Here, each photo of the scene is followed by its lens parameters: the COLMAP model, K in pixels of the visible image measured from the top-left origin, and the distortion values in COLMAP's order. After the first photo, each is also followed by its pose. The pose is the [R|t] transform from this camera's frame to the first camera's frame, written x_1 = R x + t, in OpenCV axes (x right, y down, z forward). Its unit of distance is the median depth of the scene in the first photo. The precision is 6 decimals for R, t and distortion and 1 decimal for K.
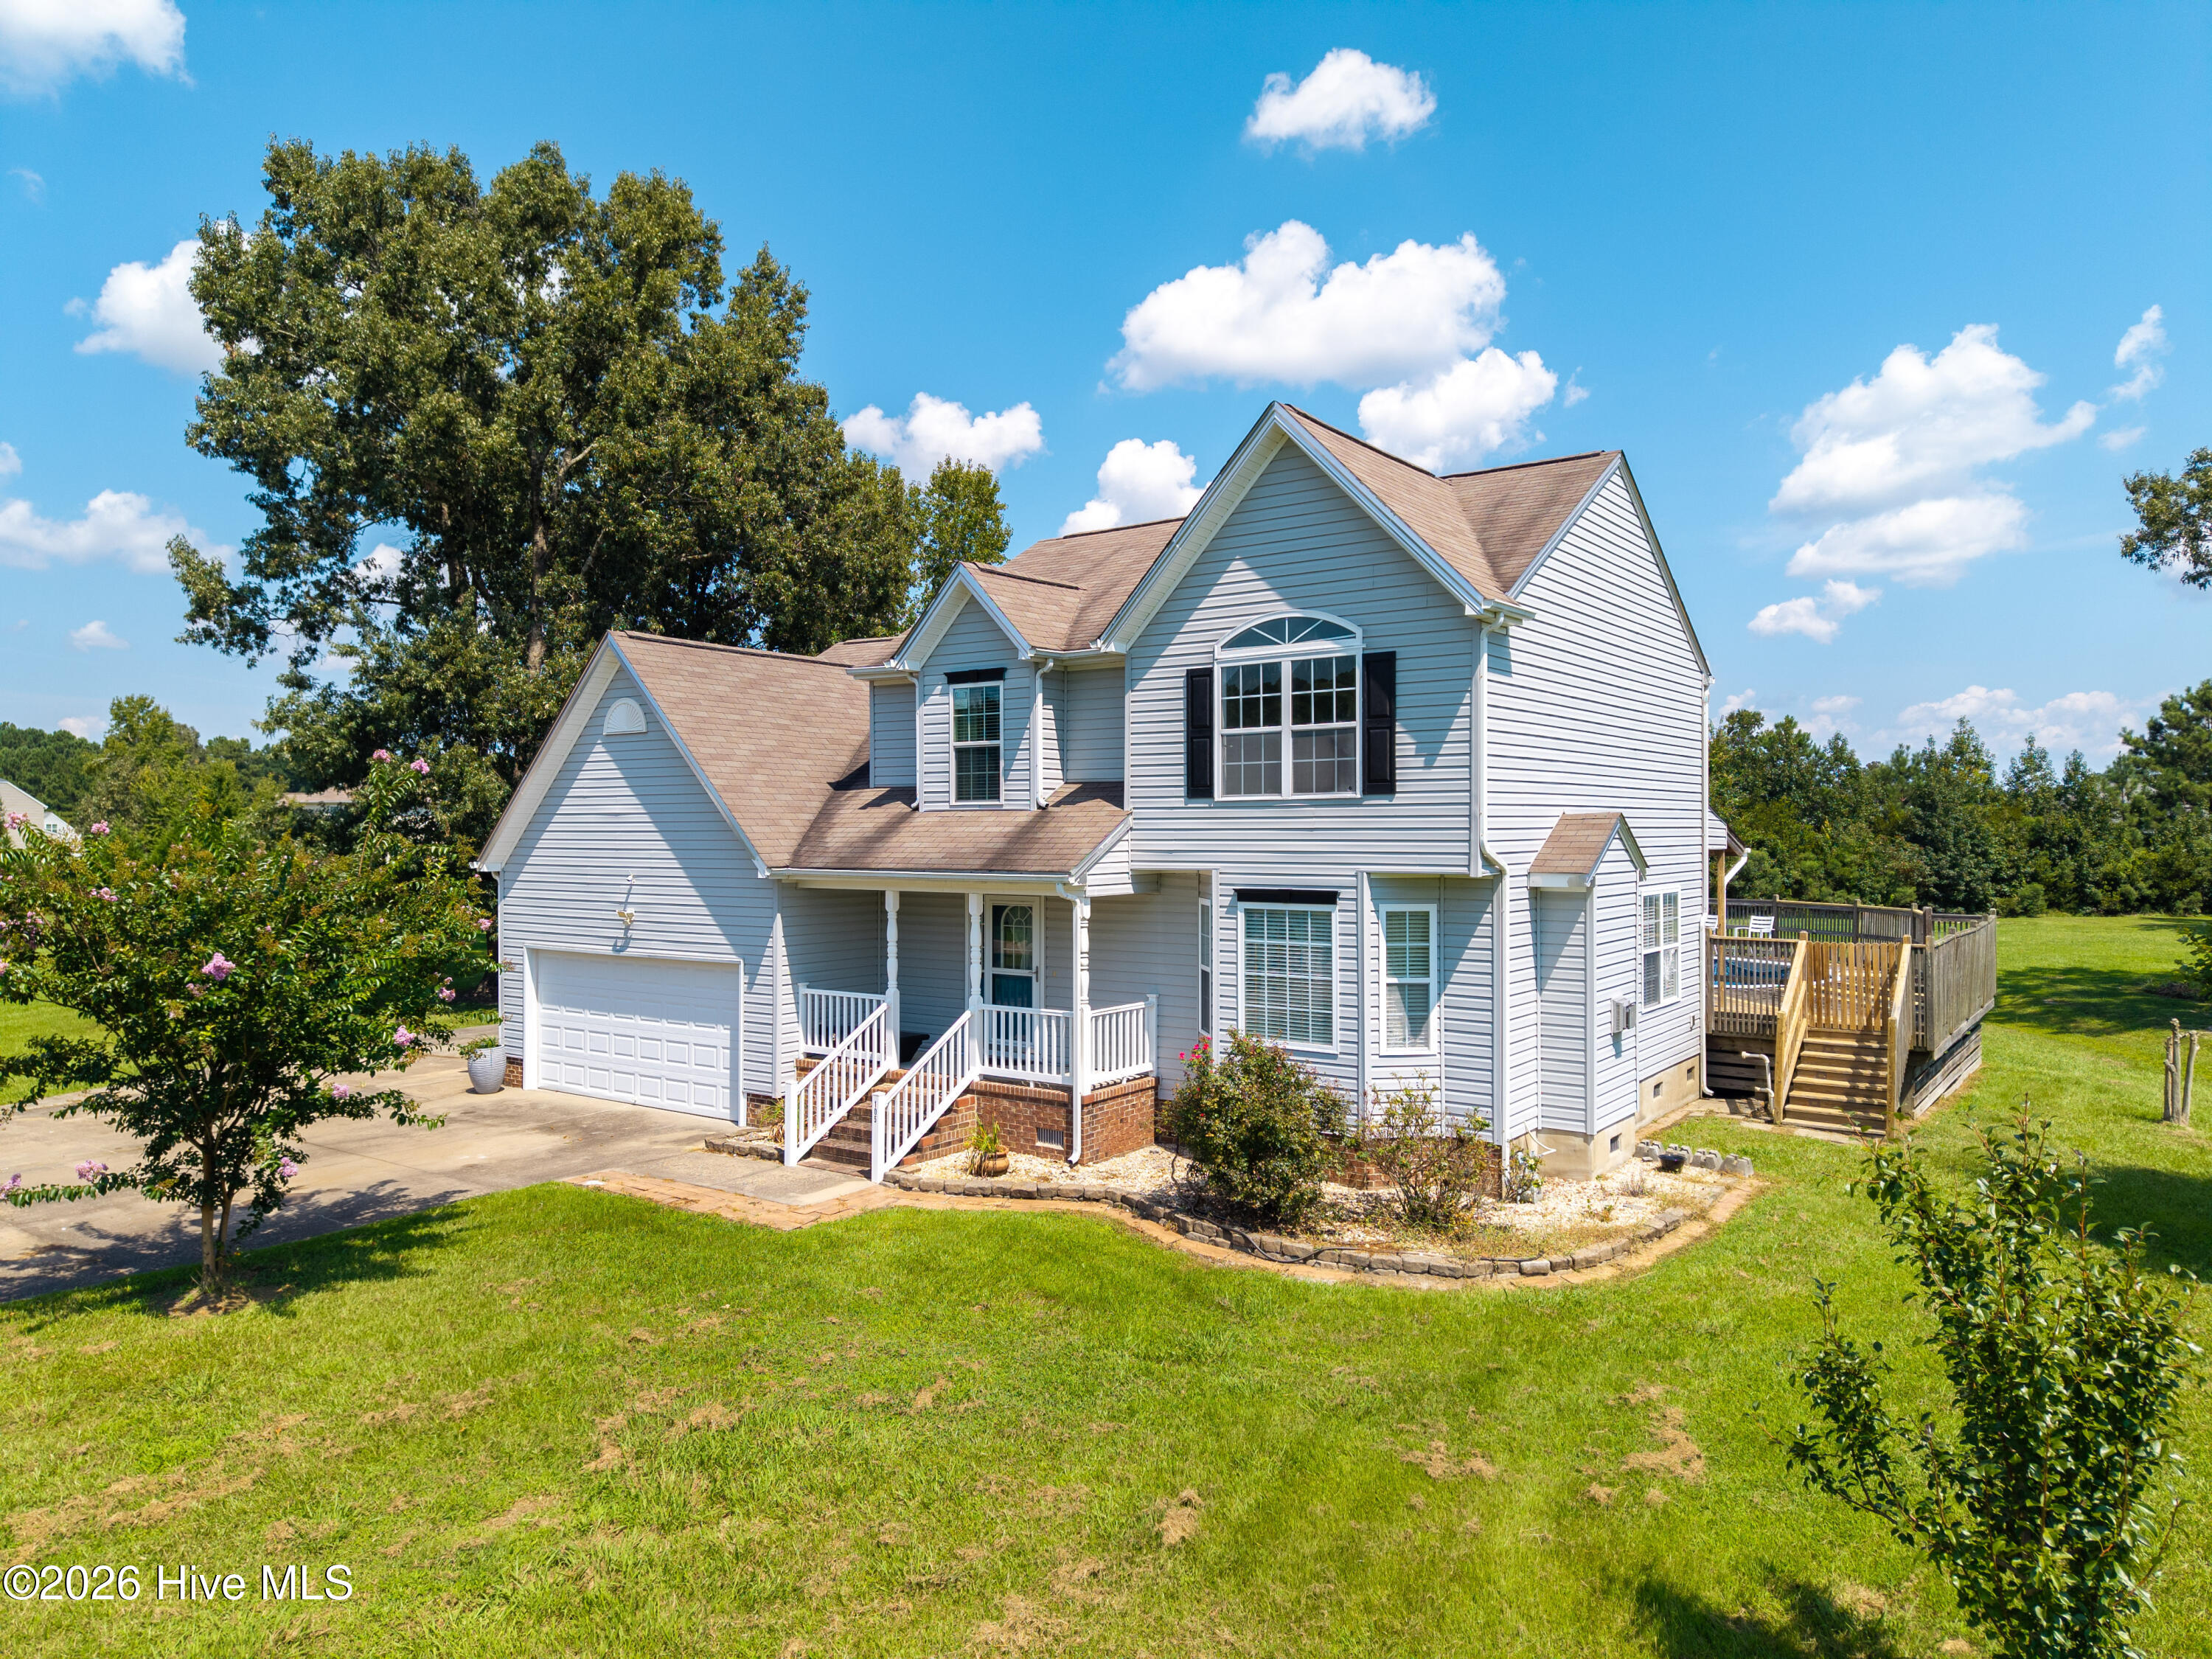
lens RADIAL K [[1479.6, 0, 1109.5], [0, 1479.6, 824.7], [0, 0, 1]] dist [0.026782, -0.028505]
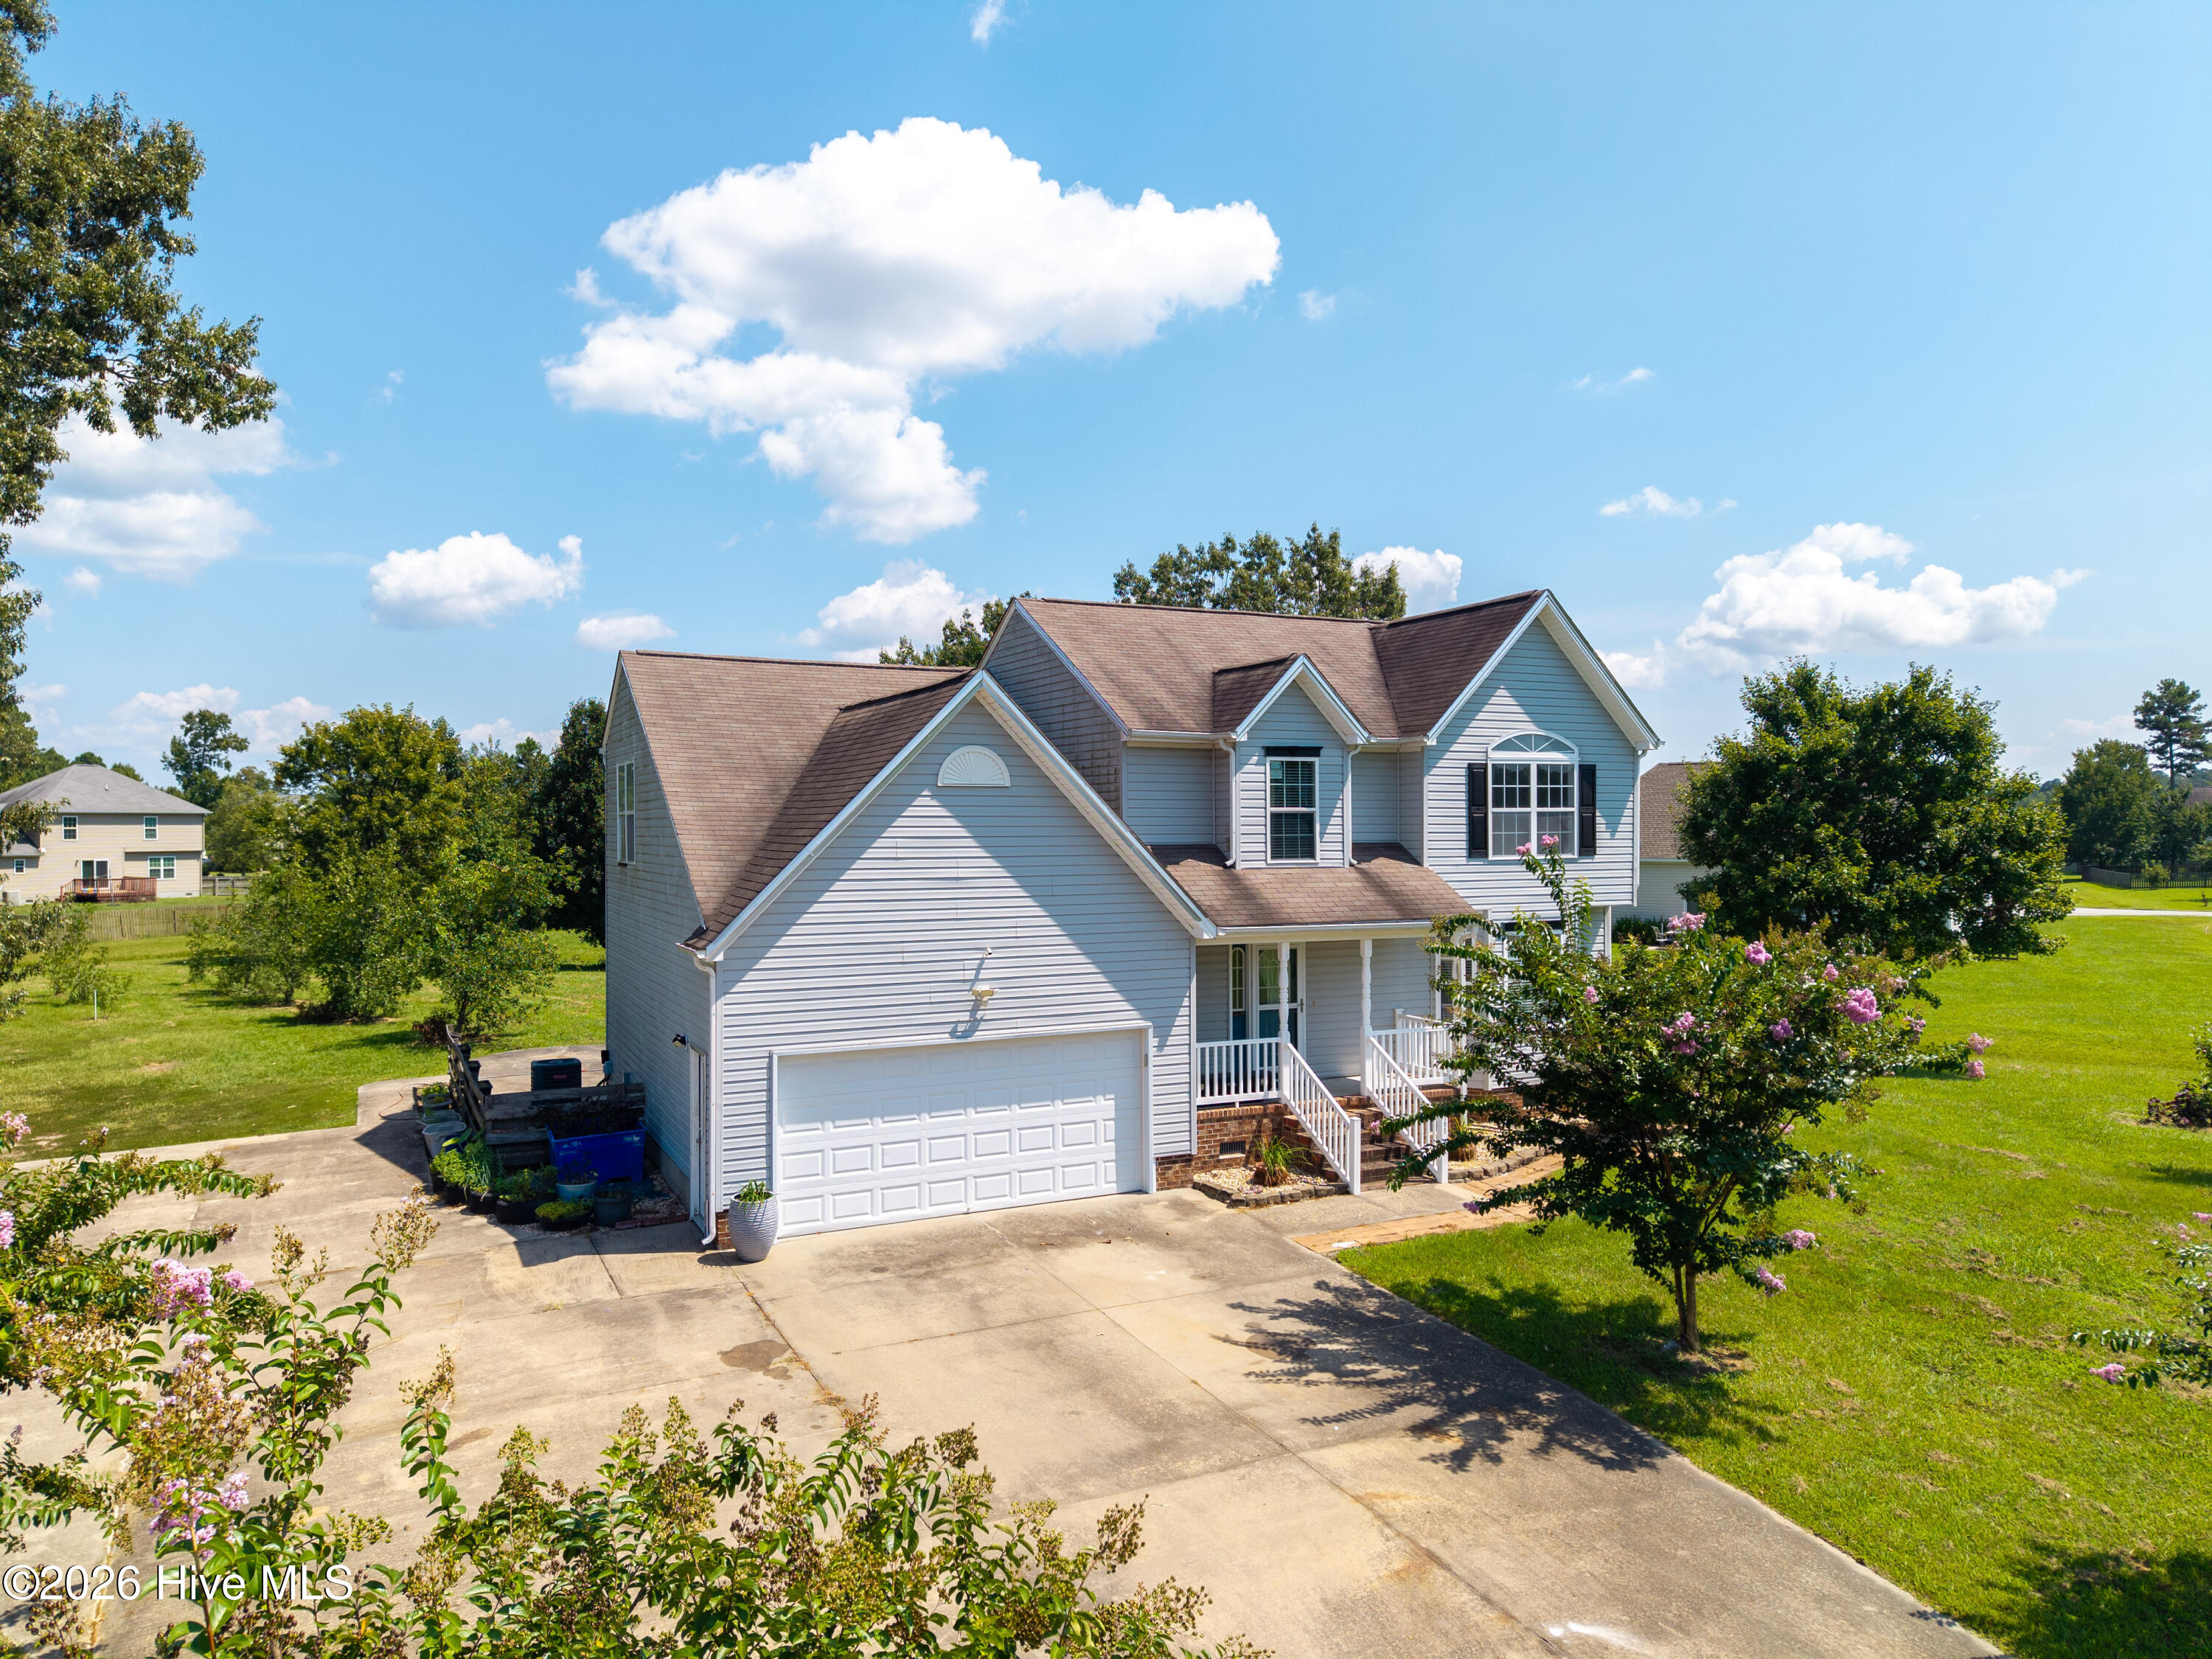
lens RADIAL K [[1479.6, 0, 1111.9], [0, 1479.6, 823.8], [0, 0, 1]] dist [0.026782, -0.028505]
pose [[0.465599, 0.003013, 0.884991, -1.305133], [-0.000503, 0.999995, -0.003140, -0.044477], [-0.884996, 0.001017, 0.465598, 0.655355]]
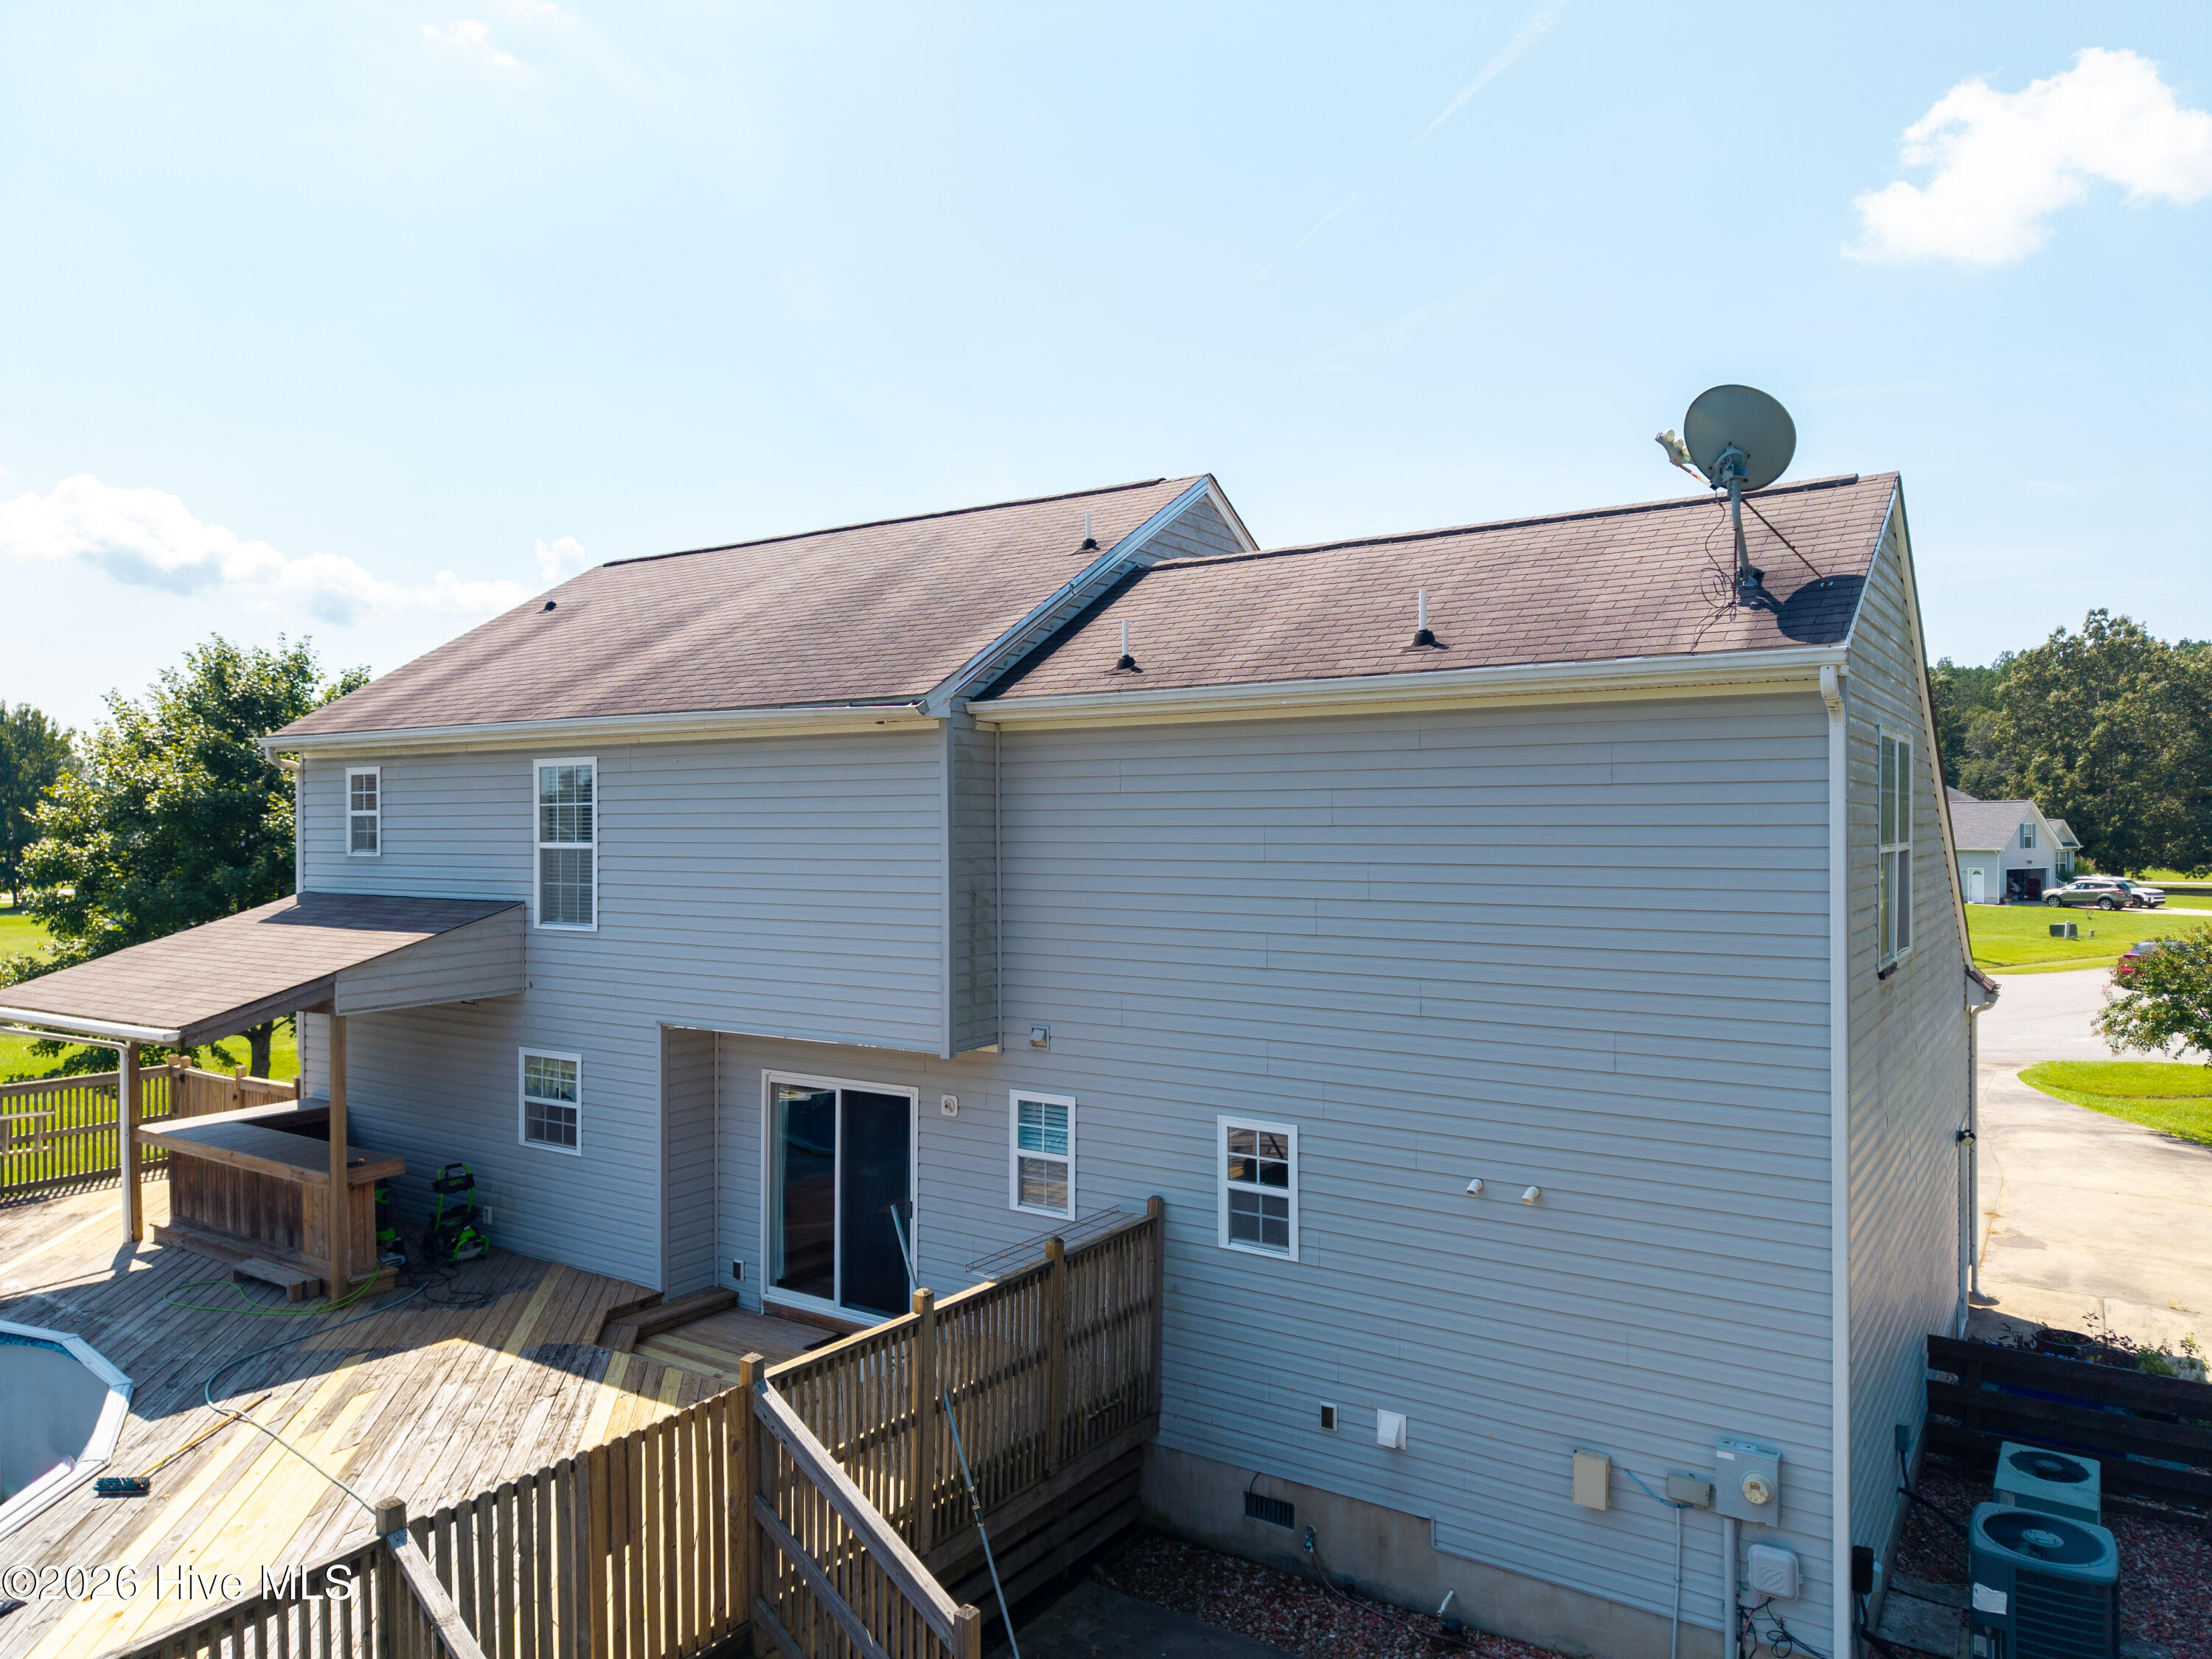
lens RADIAL K [[1479.6, 0, 1116.9], [0, 1479.6, 836.7], [0, 0, 1]] dist [0.026782, -0.028505]
pose [[-0.999257, 0.014498, -0.035697, -0.327482], [0.014191, 0.999860, 0.008845, -0.065558], [0.035820, 0.008332, -0.999324, 1.847392]]
